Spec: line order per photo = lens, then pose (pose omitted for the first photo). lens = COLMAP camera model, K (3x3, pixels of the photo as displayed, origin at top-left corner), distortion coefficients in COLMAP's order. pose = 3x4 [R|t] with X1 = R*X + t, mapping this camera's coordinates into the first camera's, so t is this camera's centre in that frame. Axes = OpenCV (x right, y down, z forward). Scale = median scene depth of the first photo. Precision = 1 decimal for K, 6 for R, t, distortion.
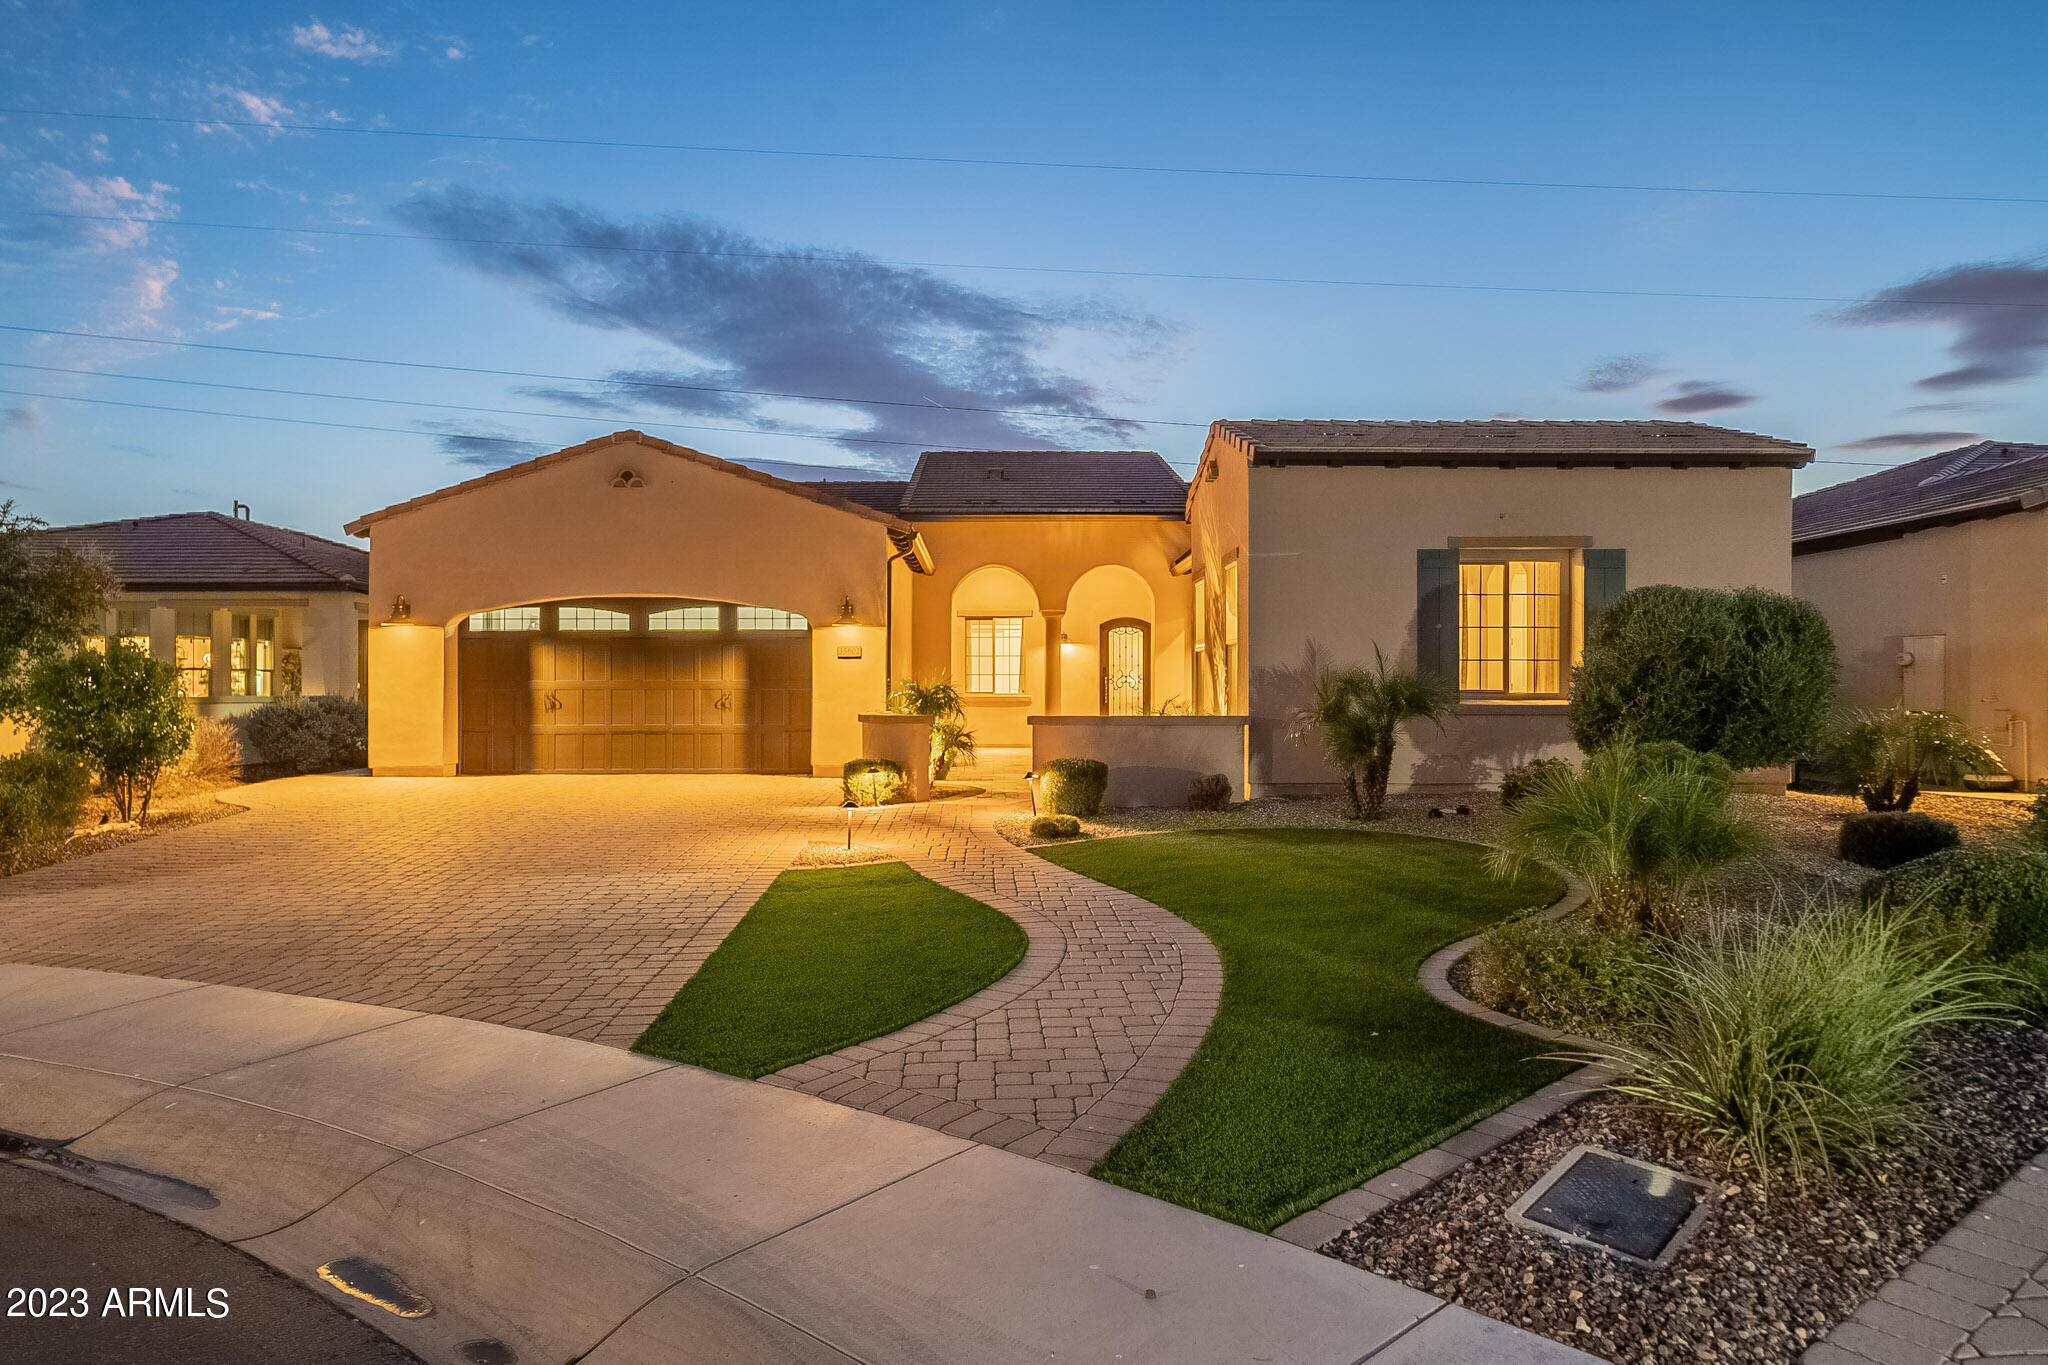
lens RADIAL K [[1199.0, 0, 1036.5], [0, 1199.0, 685.8], [0, 0, 1]] dist [0.002306, 0.003915]
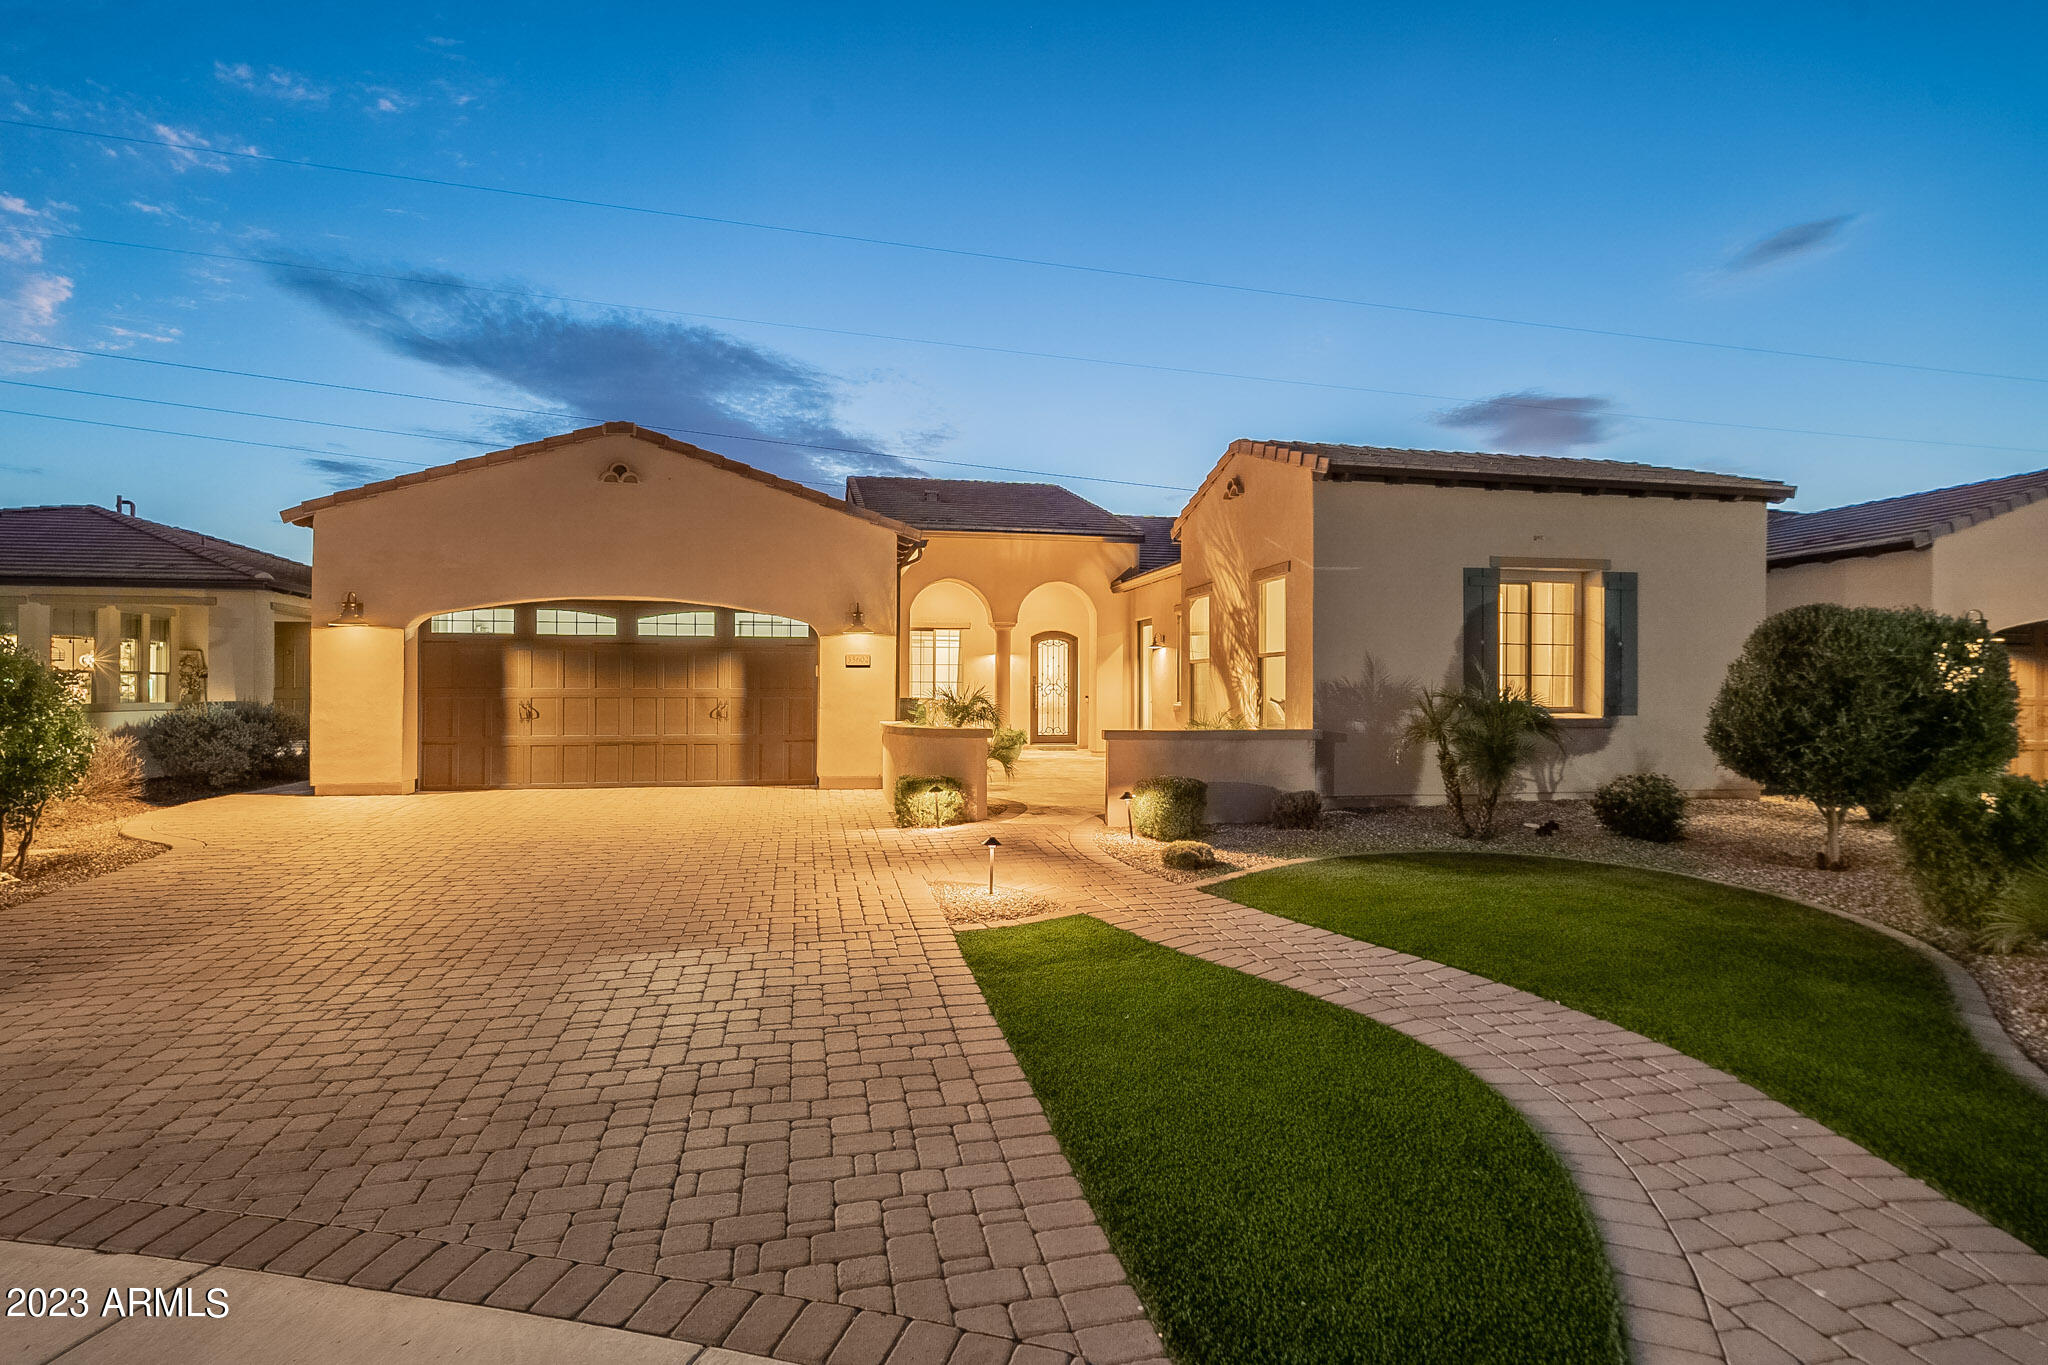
lens RADIAL K [[959.5, 0, 1023.4], [0, 959.5, 684.1], [0, 0, 1]] dist [0.001242, -0.000115]
pose [[0.983858, 0.005278, 0.178871, -0.160798], [-0.004738, 0.999983, -0.003446, -0.006804], [-0.178886, 0.002543, 0.983866, 0.202107]]
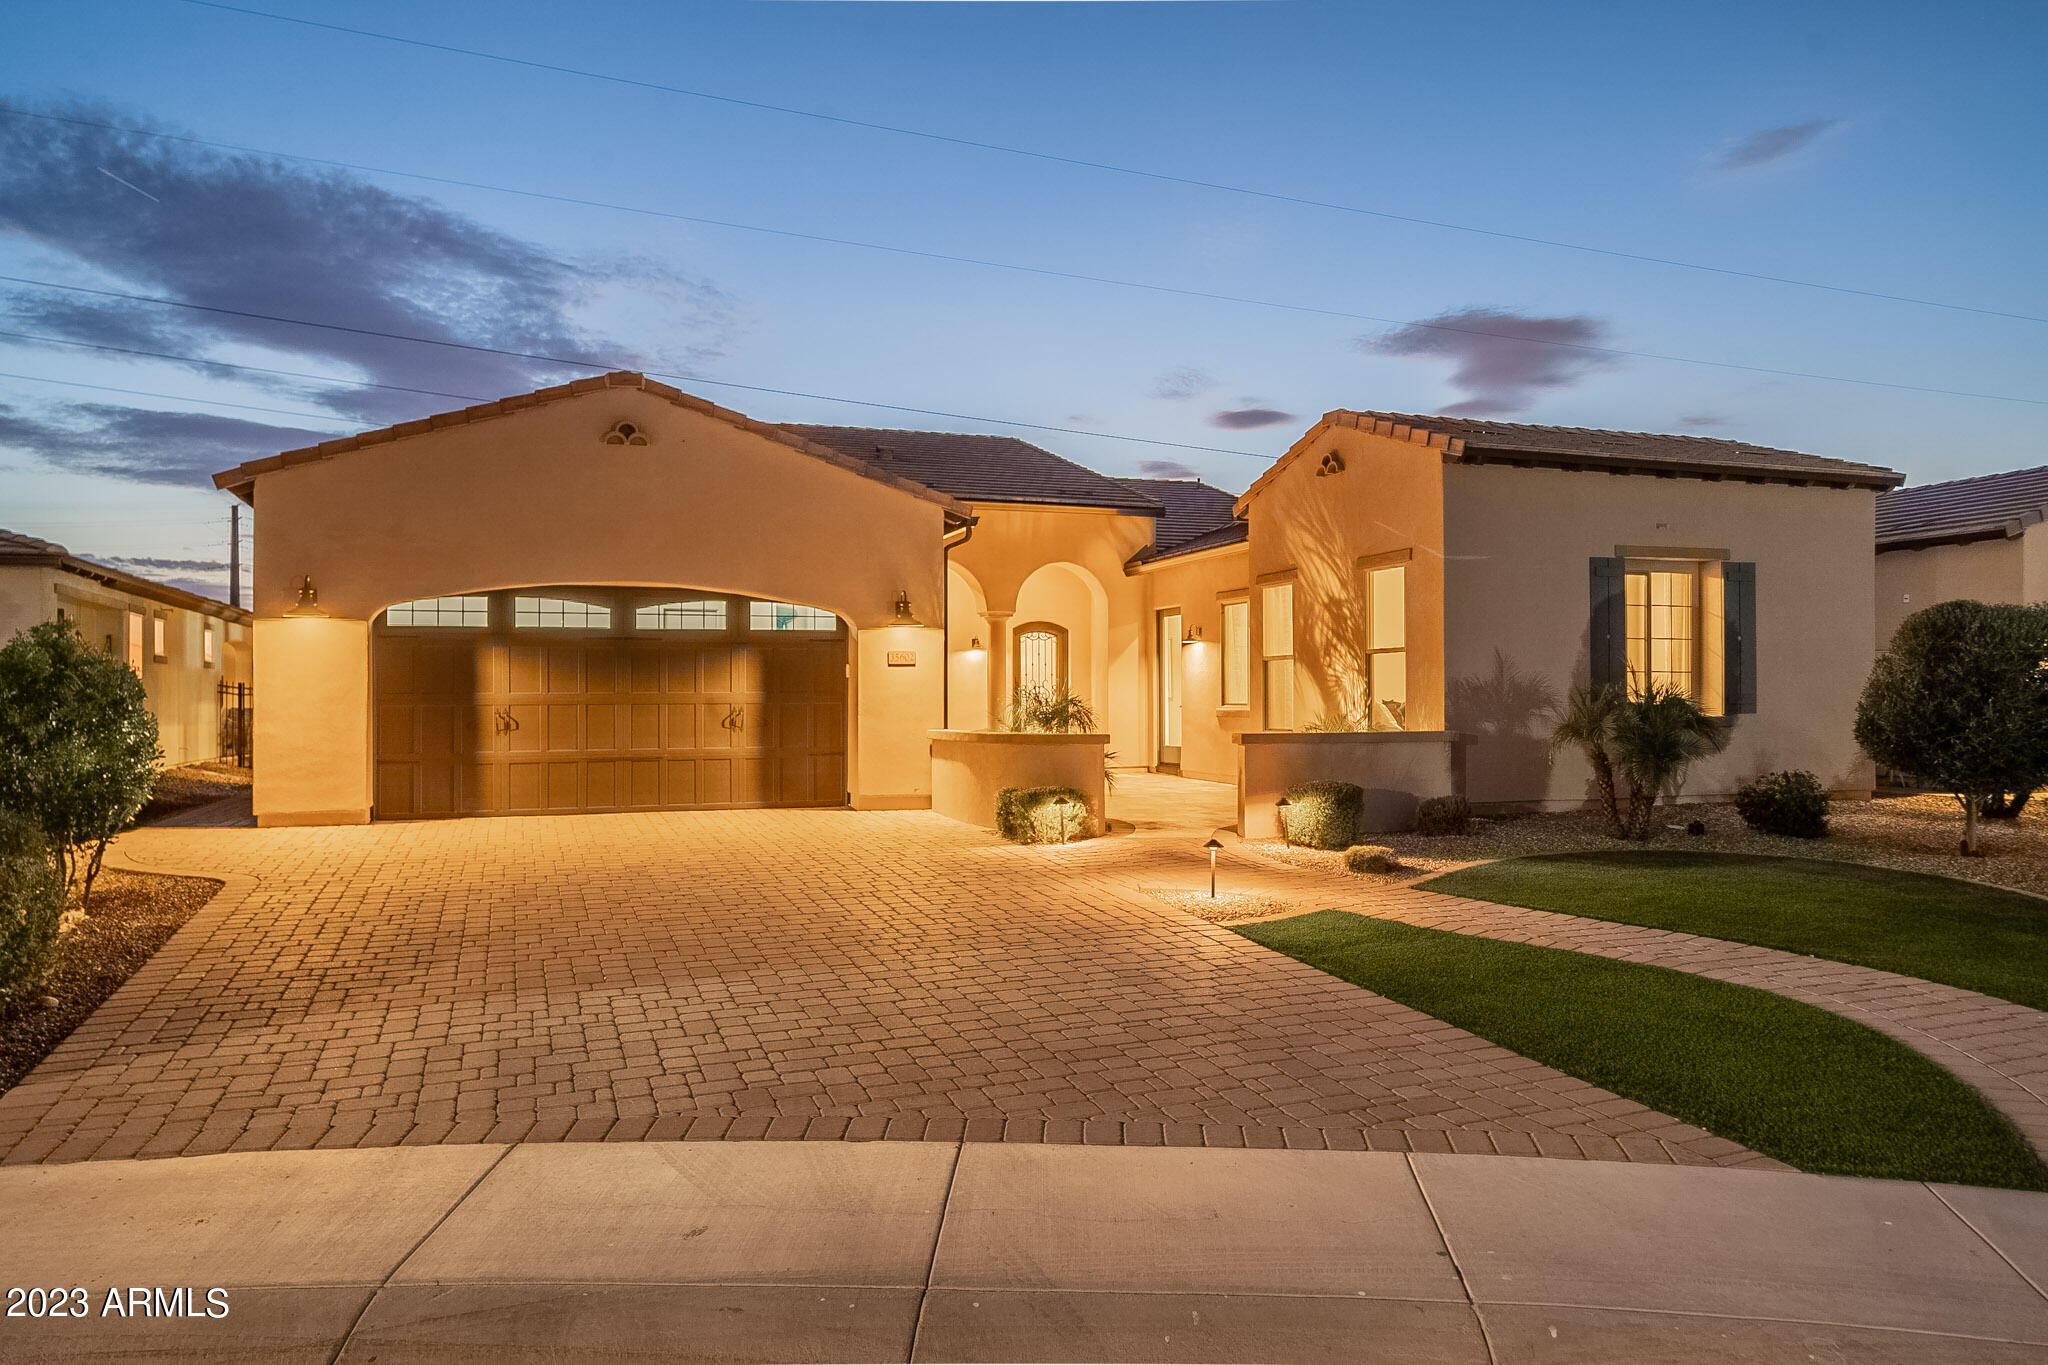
lens RADIAL K [[1304.8, 0, 1020.0], [0, 1304.8, 690.2], [0, 0, 1]] dist [0.004525, -0.001470]
pose [[0.950515, -0.001009, 0.310677, -0.353831], [0.002131, 0.999992, -0.003273, -0.002942], [-0.310671, 0.003773, 0.950510, 0.112935]]
